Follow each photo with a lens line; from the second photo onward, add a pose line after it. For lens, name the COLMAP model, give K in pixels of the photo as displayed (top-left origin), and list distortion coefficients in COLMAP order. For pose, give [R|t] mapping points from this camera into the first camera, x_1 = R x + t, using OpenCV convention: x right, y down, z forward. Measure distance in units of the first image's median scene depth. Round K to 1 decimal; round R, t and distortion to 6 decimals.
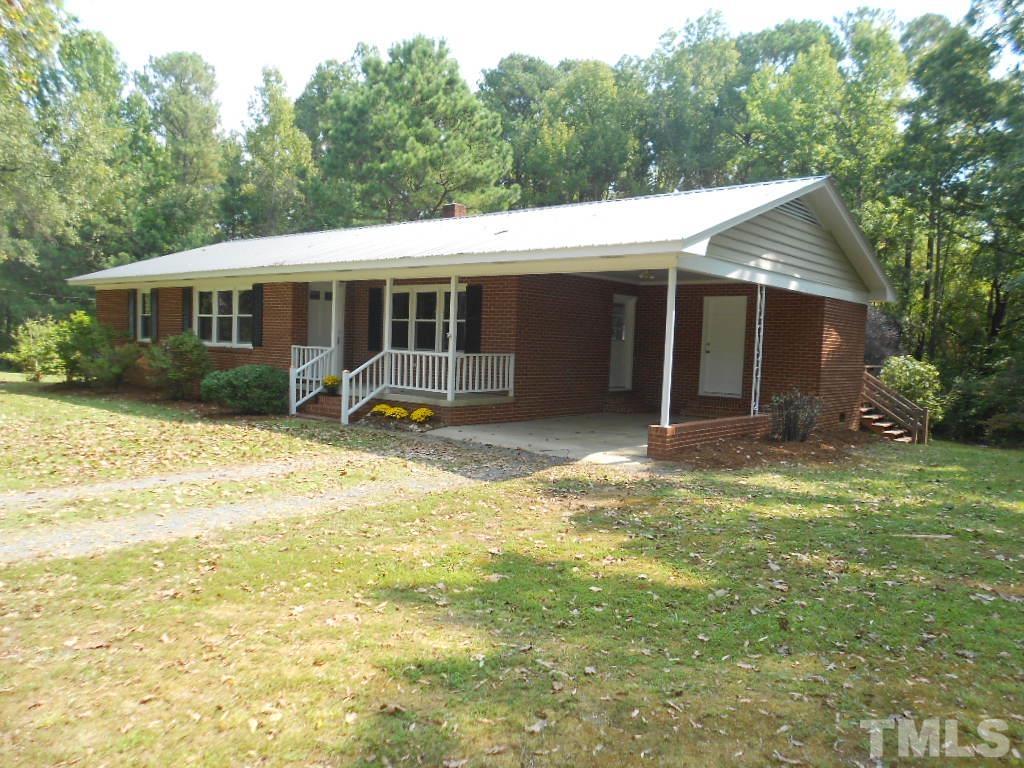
lens RADIAL K [[771.6, 0, 512.0], [0, 771.6, 384.0], [0, 0, 1]] dist [-0.014731, -0.005340]
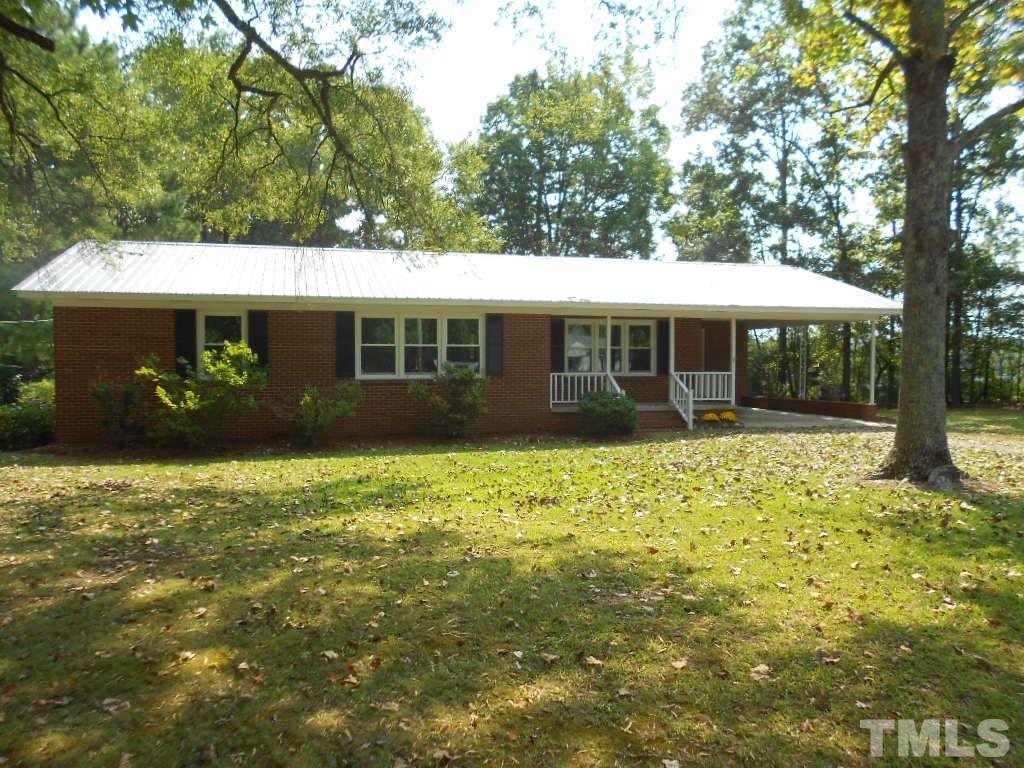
lens RADIAL K [[771.6, 0, 512.0], [0, 771.6, 384.0], [0, 0, 1]] dist [-0.014731, -0.005340]
pose [[0.585217, -0.056499, 0.808906, -1.123223], [0.063187, 0.997714, 0.023973, -0.059150], [-0.808411, 0.037083, 0.587449, 0.376590]]
